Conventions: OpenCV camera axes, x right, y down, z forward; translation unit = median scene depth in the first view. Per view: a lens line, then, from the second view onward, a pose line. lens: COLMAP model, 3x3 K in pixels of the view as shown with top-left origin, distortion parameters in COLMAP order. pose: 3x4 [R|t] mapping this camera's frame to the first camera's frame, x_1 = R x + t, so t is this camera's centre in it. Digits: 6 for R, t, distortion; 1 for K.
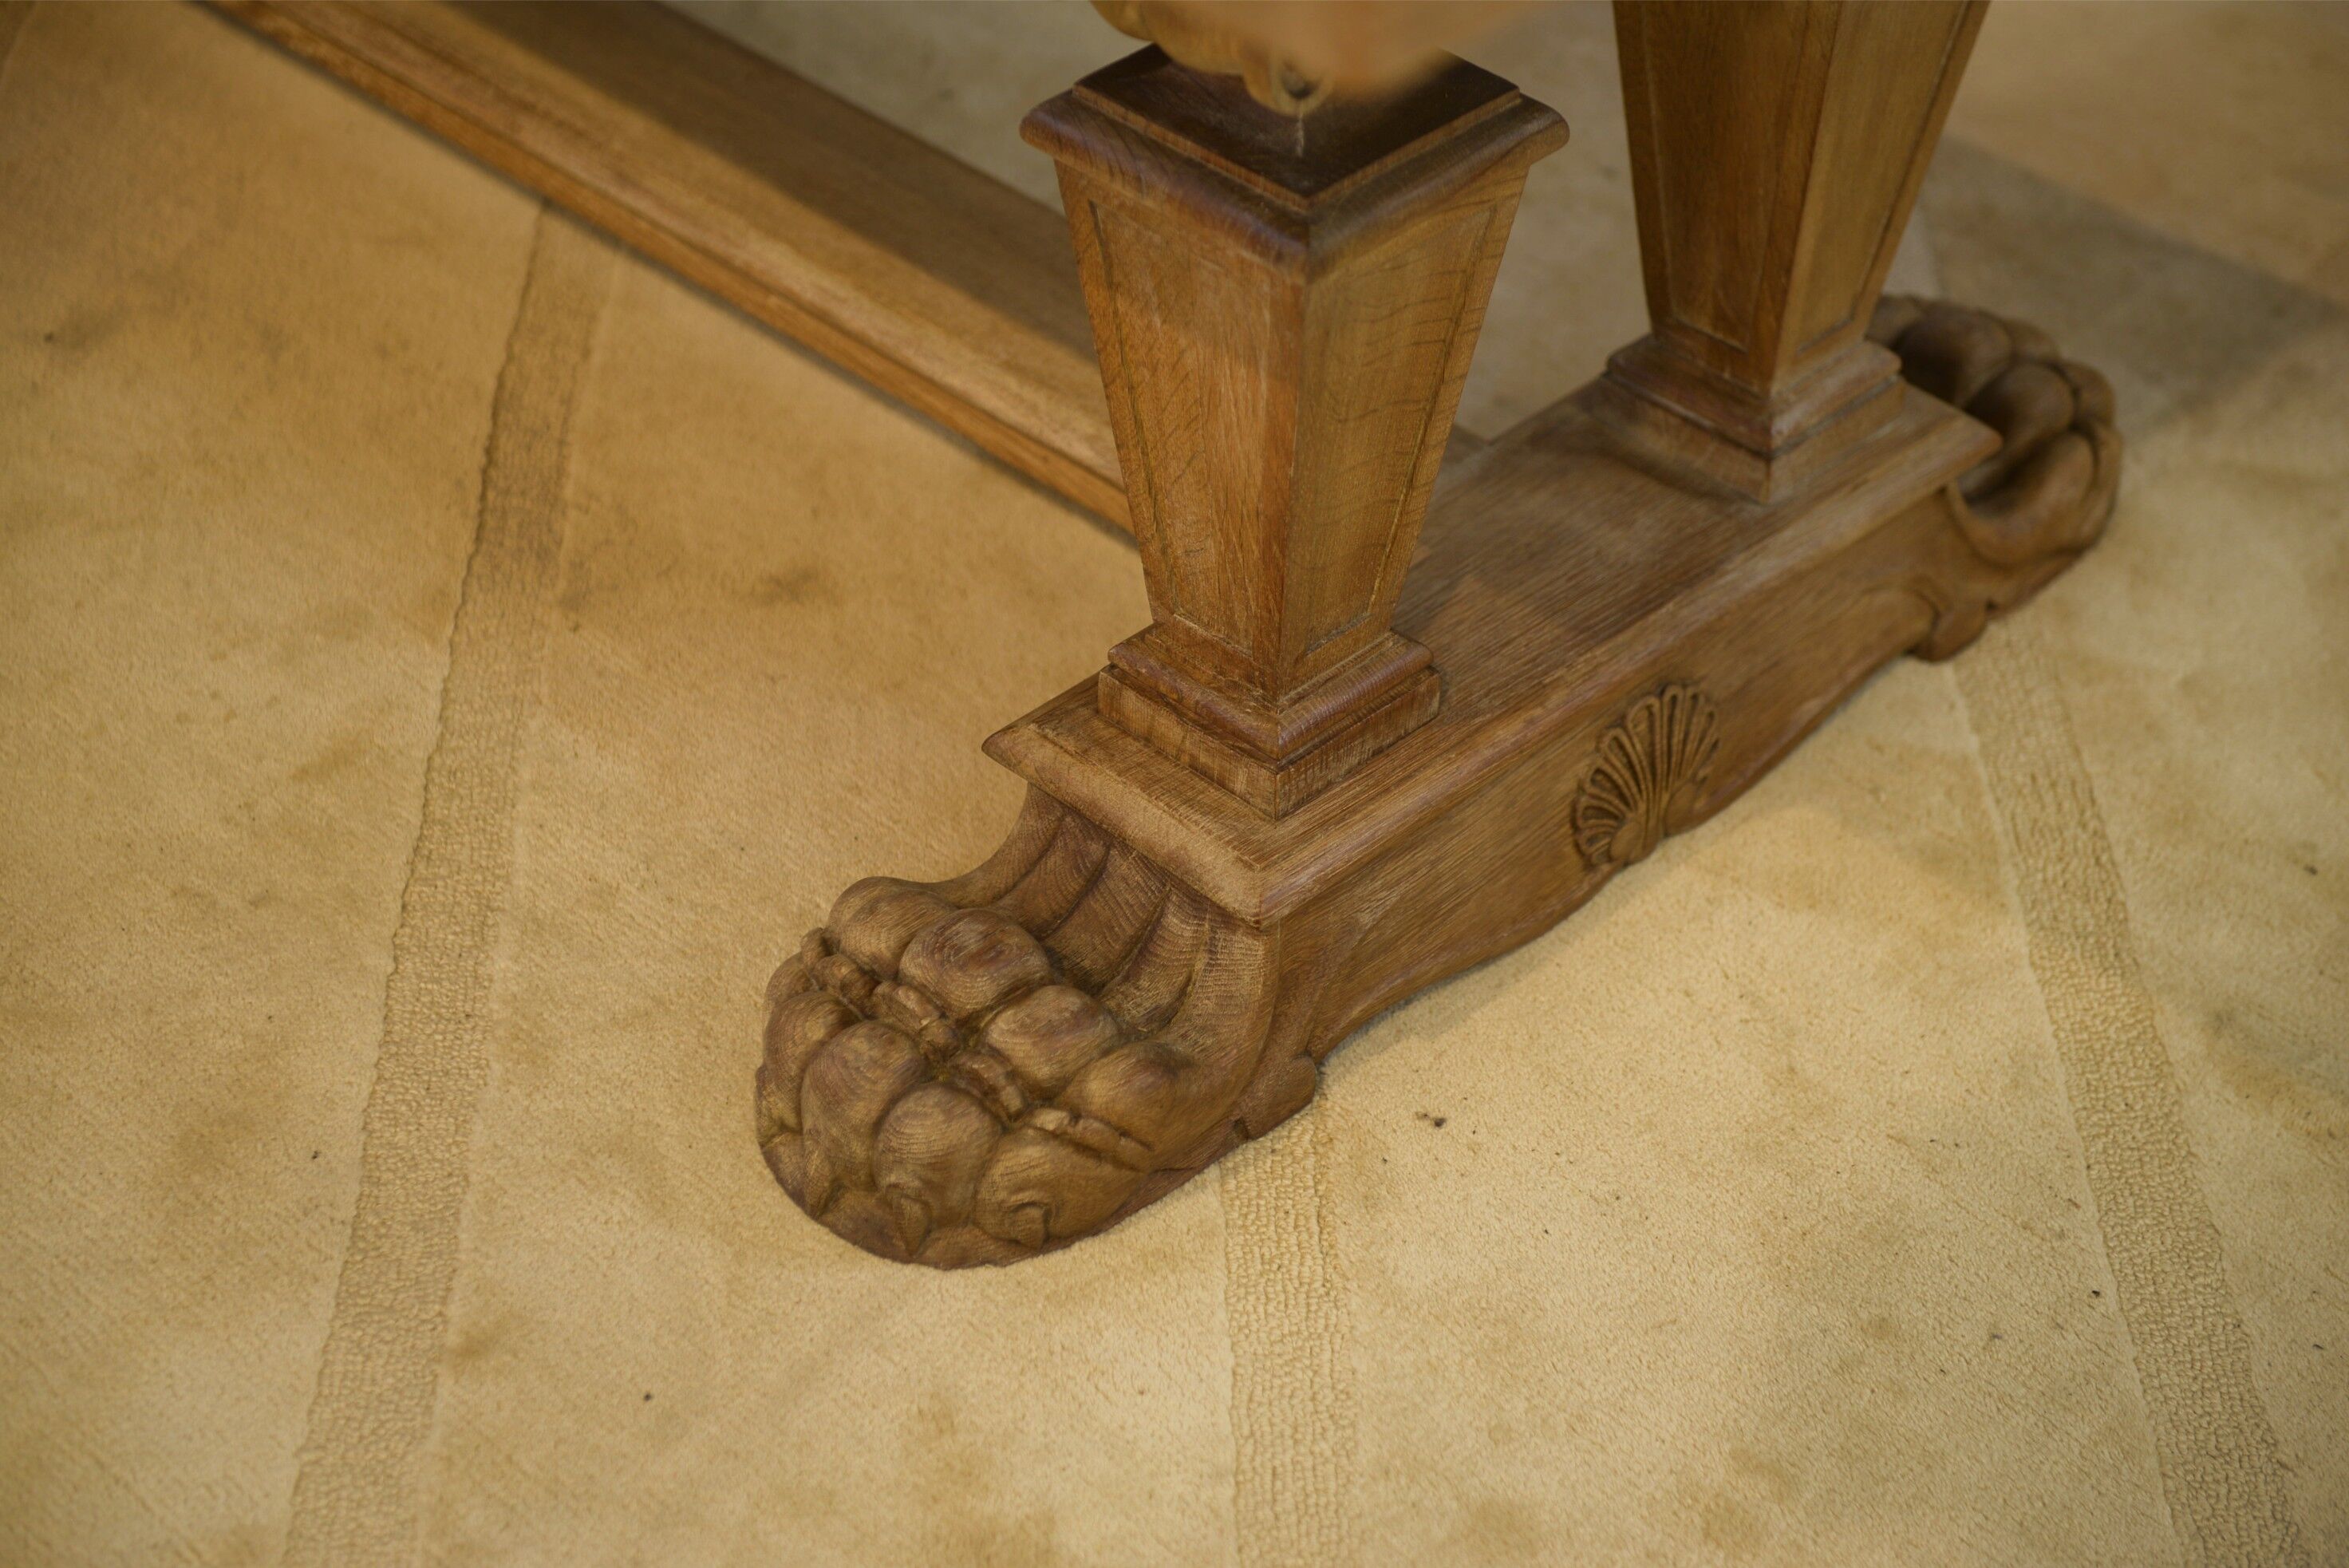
lens RADIAL K [[4476.1, 0, 1185.9], [0, 4476.1, 799.5], [0, 0, 1]] dist [0.096433, 0.000000]
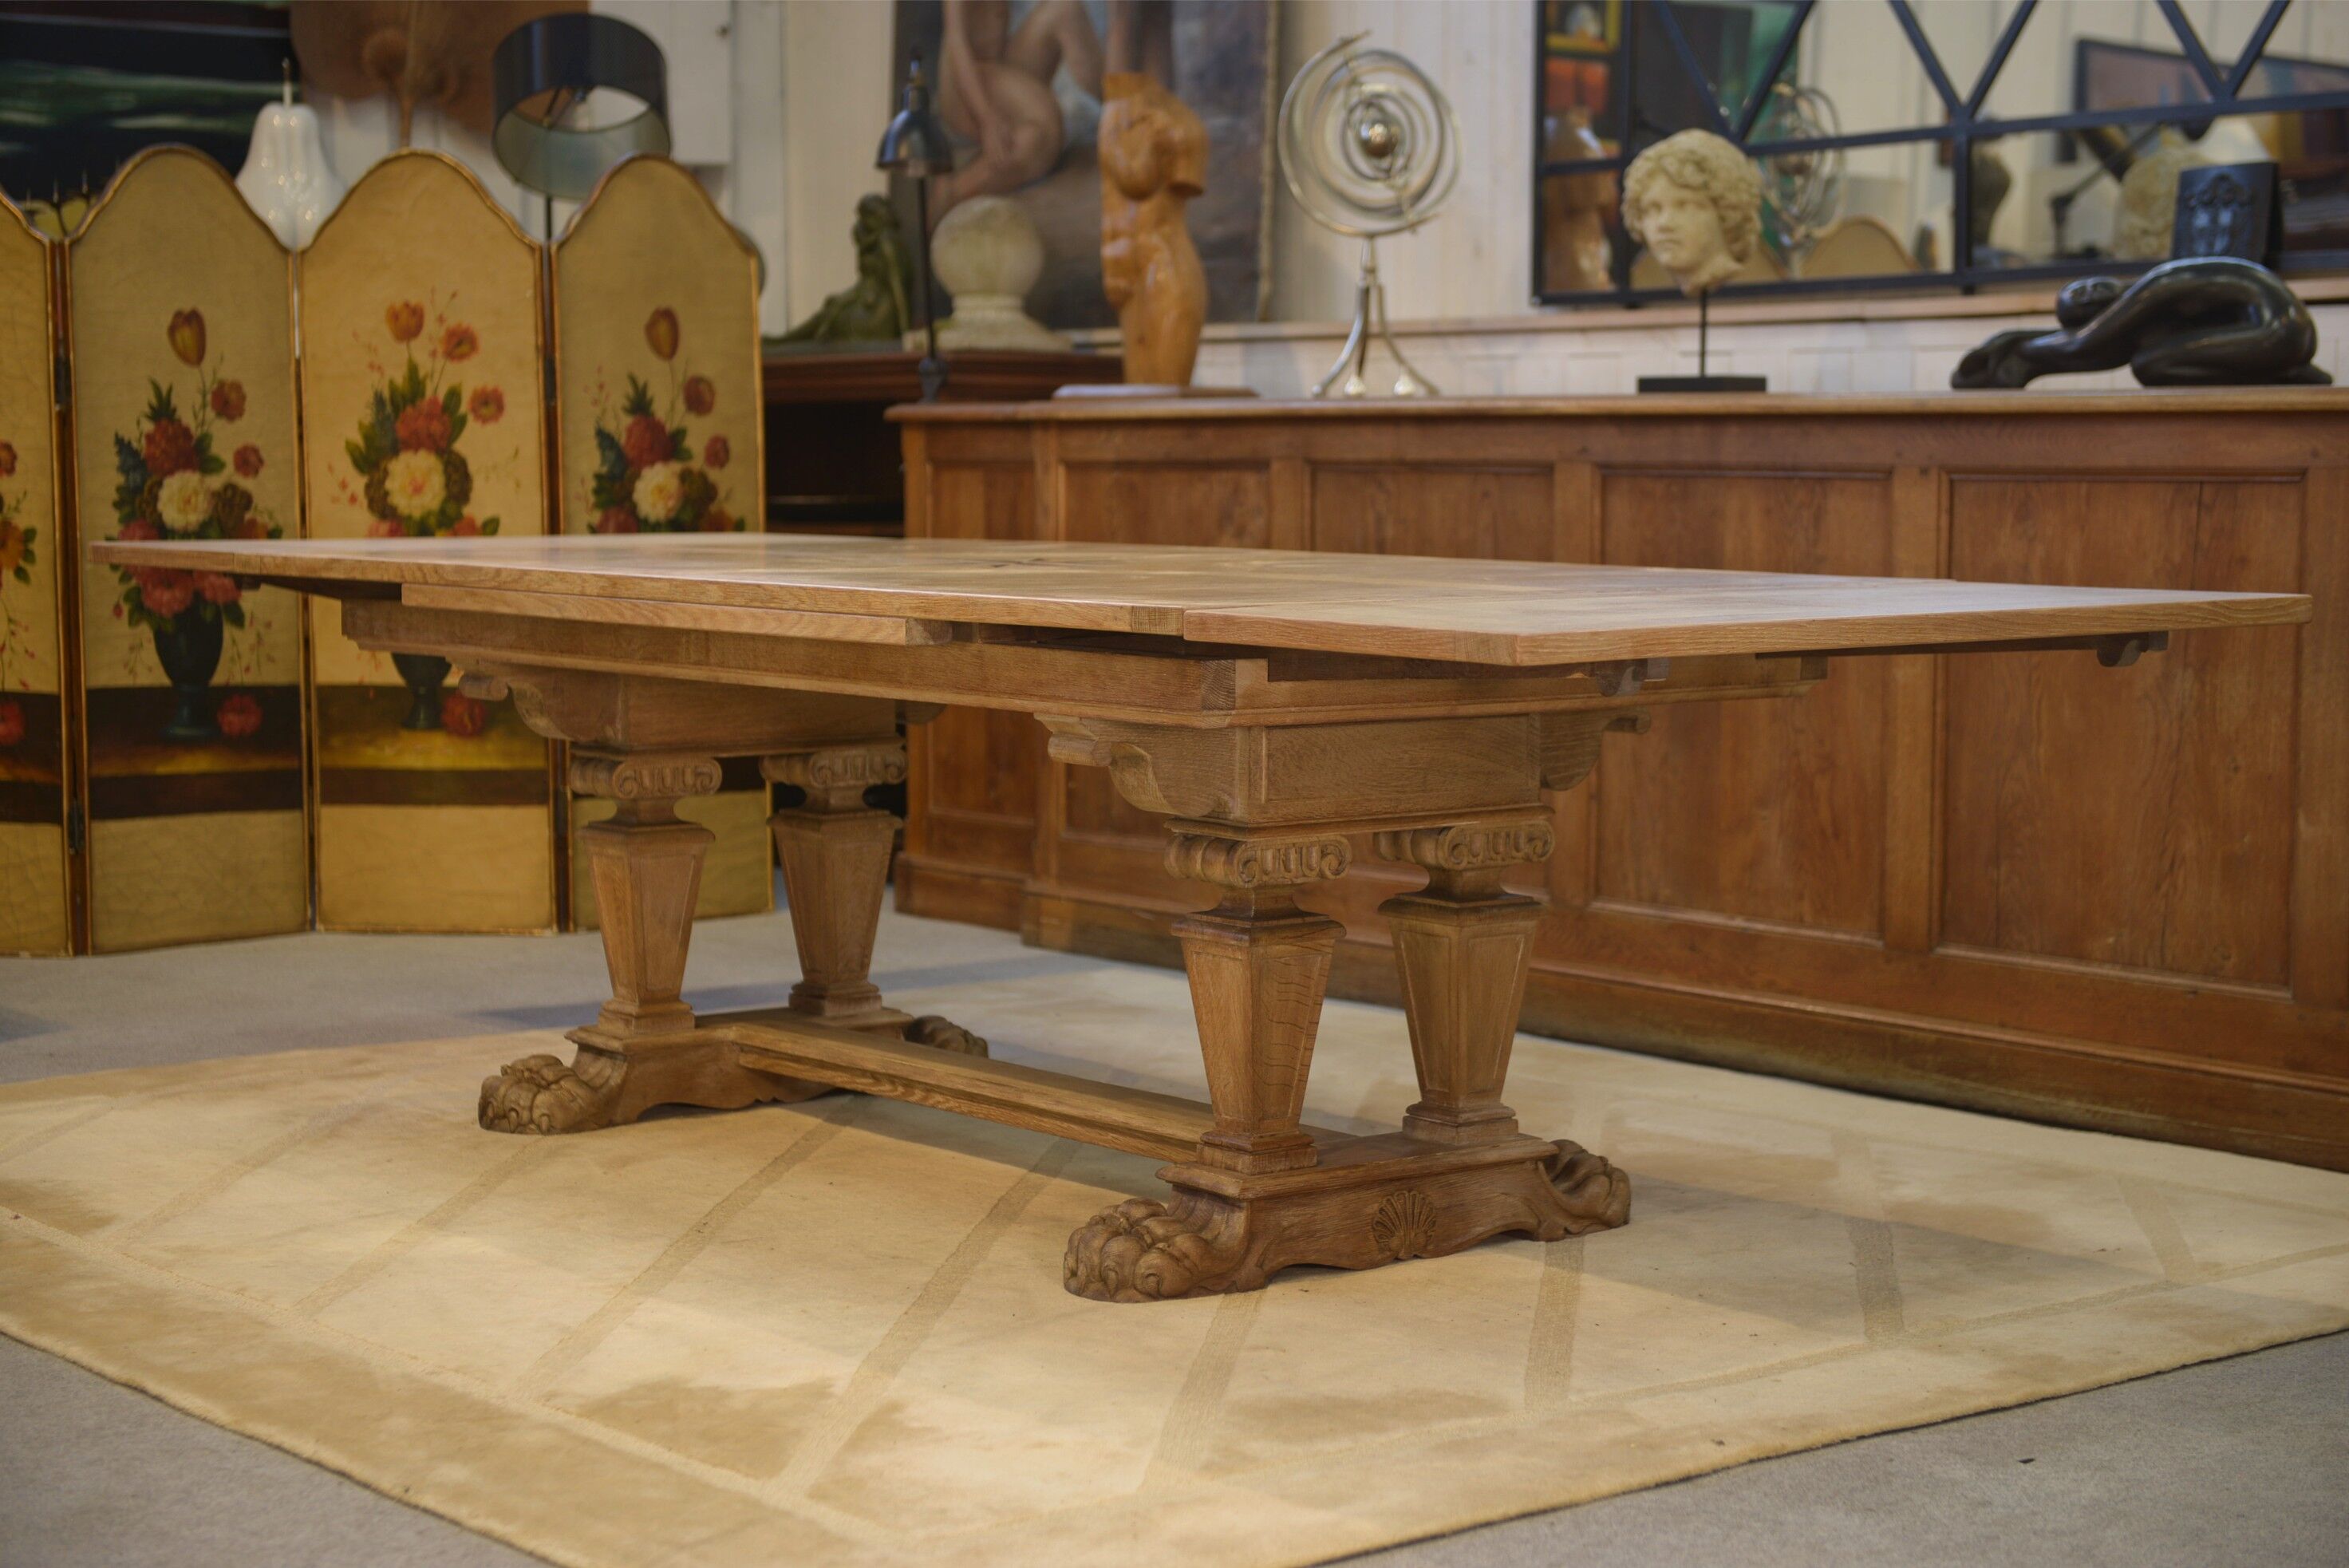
lens RADIAL K [[4193.2, 0, 1188.0], [0, 4193.2, 797.6], [0, 0, 1]] dist [0.128744, 0.000000]
pose [[0.990786, -0.008521, -0.135171, 0.339842], [-0.066507, 0.838799, -0.540363, 1.235698], [0.117985, 0.544374, 0.830504, -1.343010]]
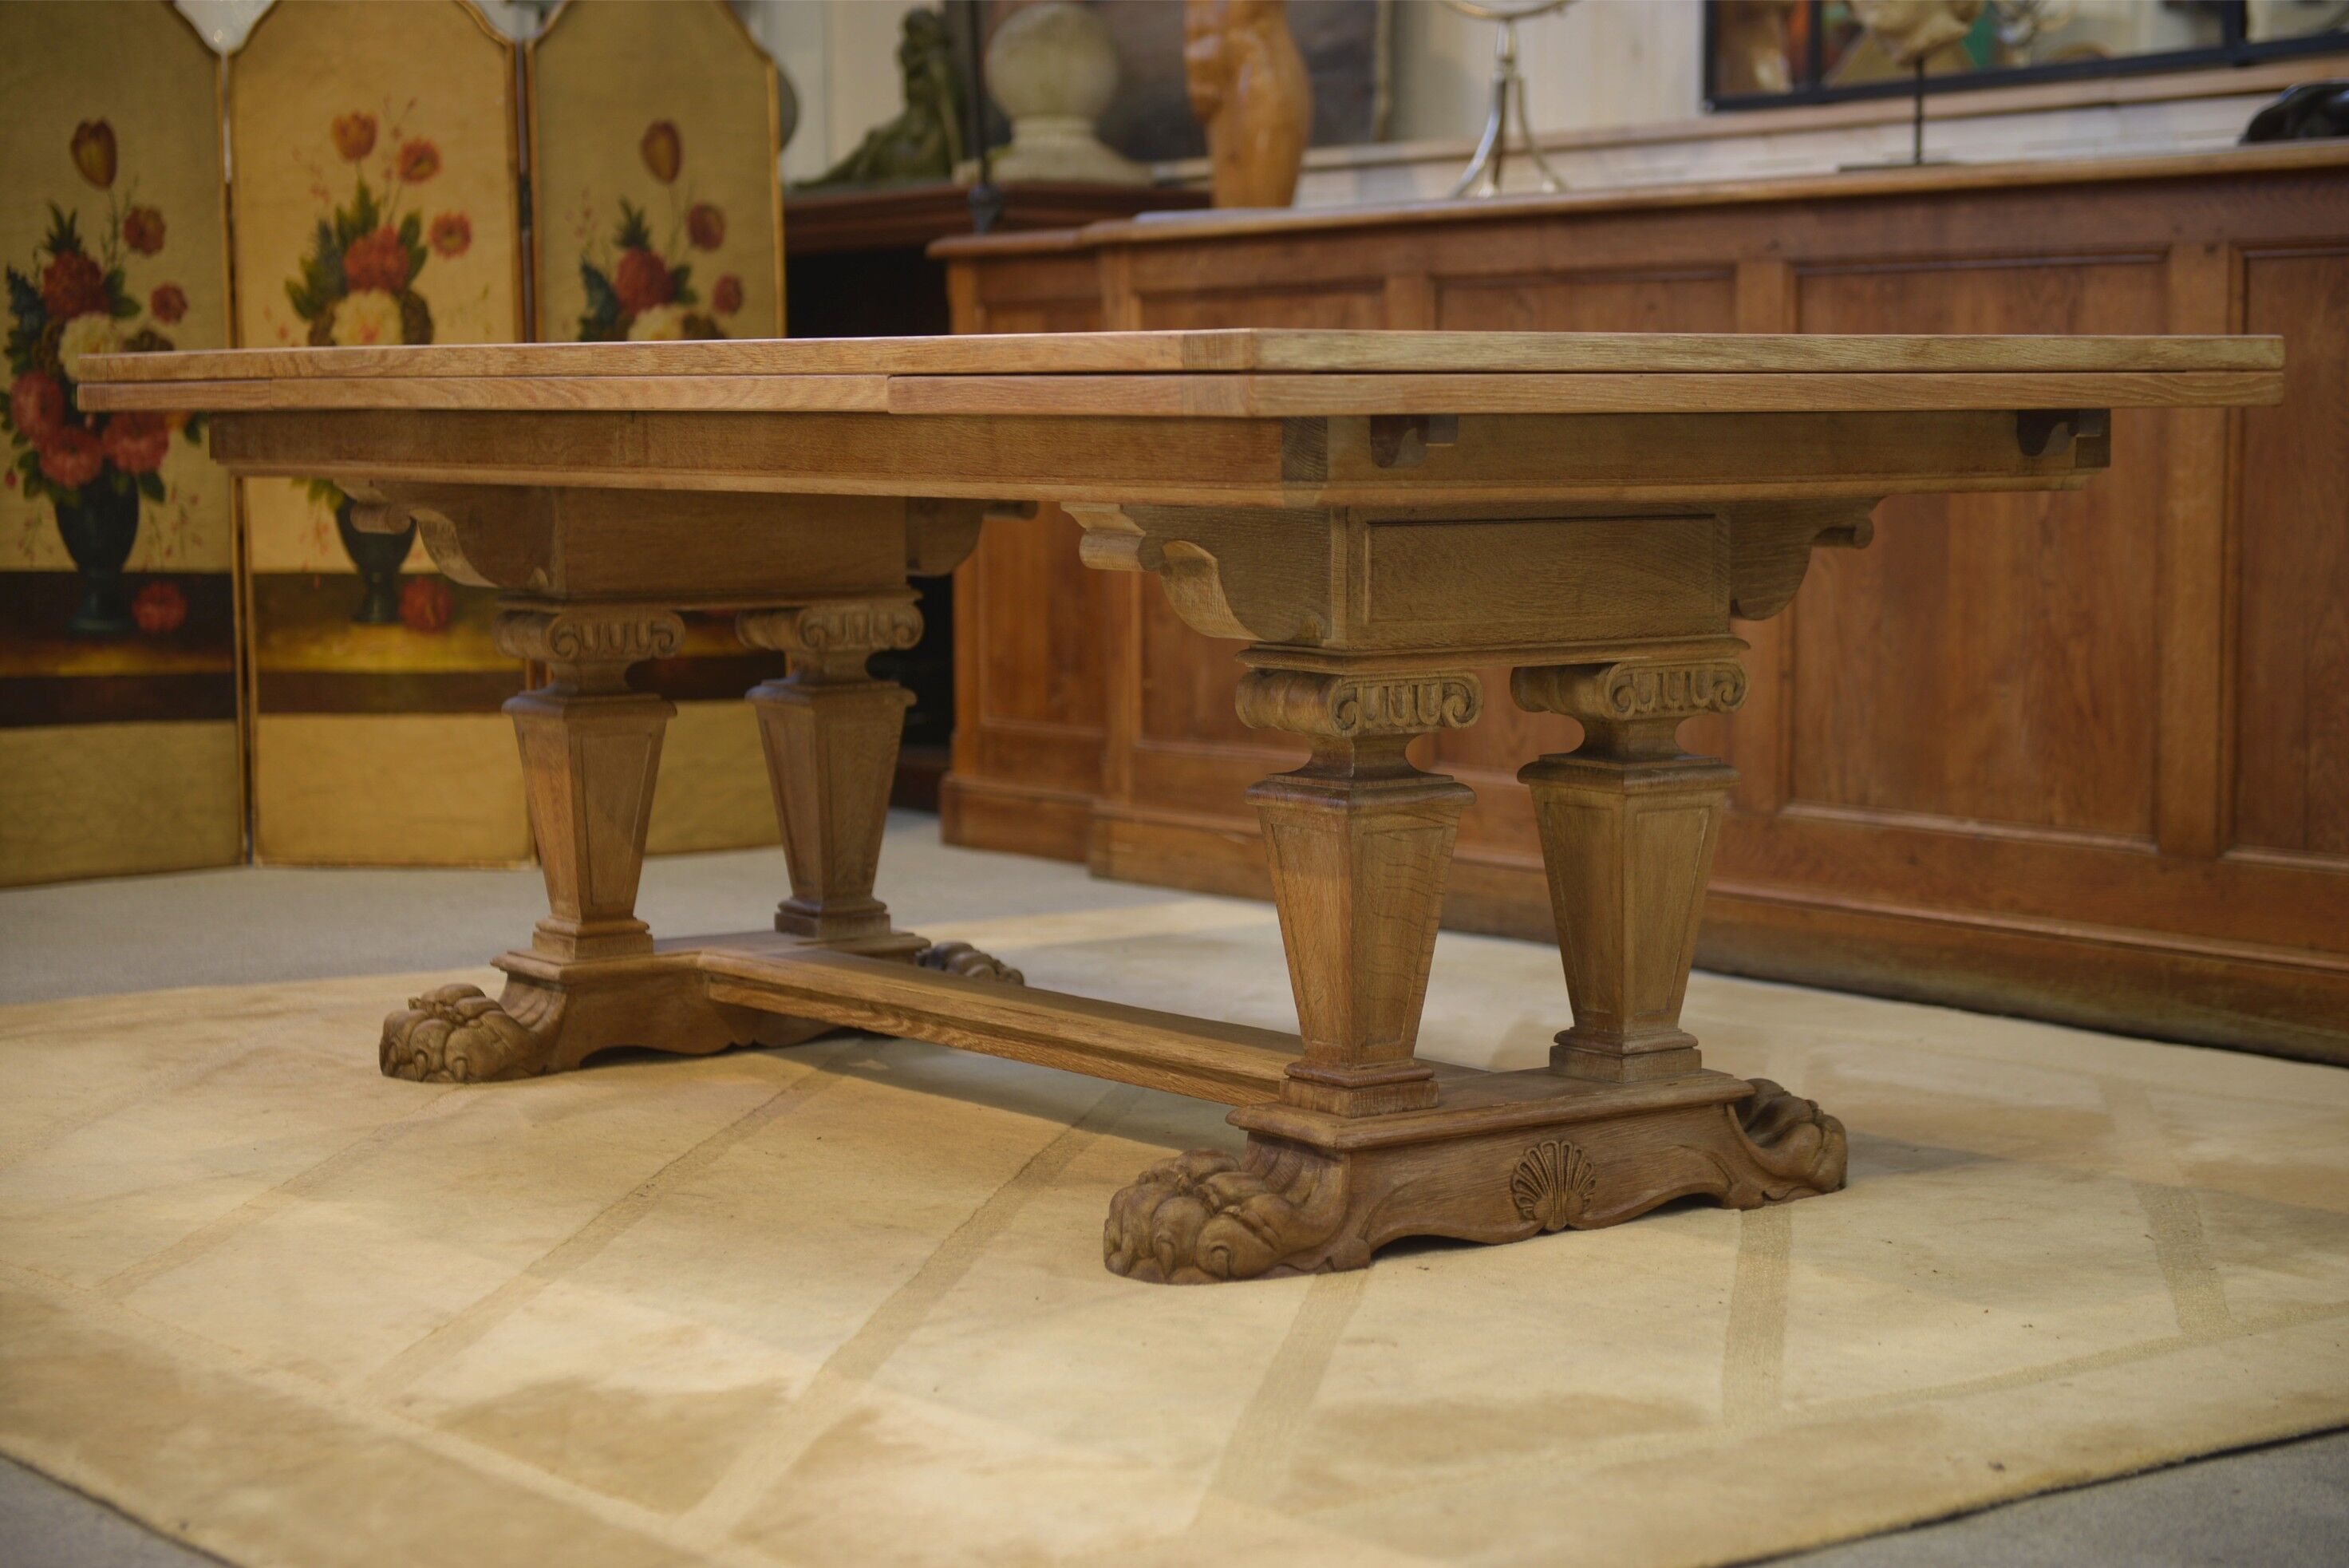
lens RADIAL K [[4476.1, 0, 1176.8], [0, 4476.1, 786.3], [0, 0, 1]] dist [0.096433, 0.000000]
pose [[0.986120, -0.010792, -0.165685, 0.293963], [-0.081637, 0.837421, -0.540427, 1.034721], [0.144581, 0.546452, 0.824916, -0.876974]]
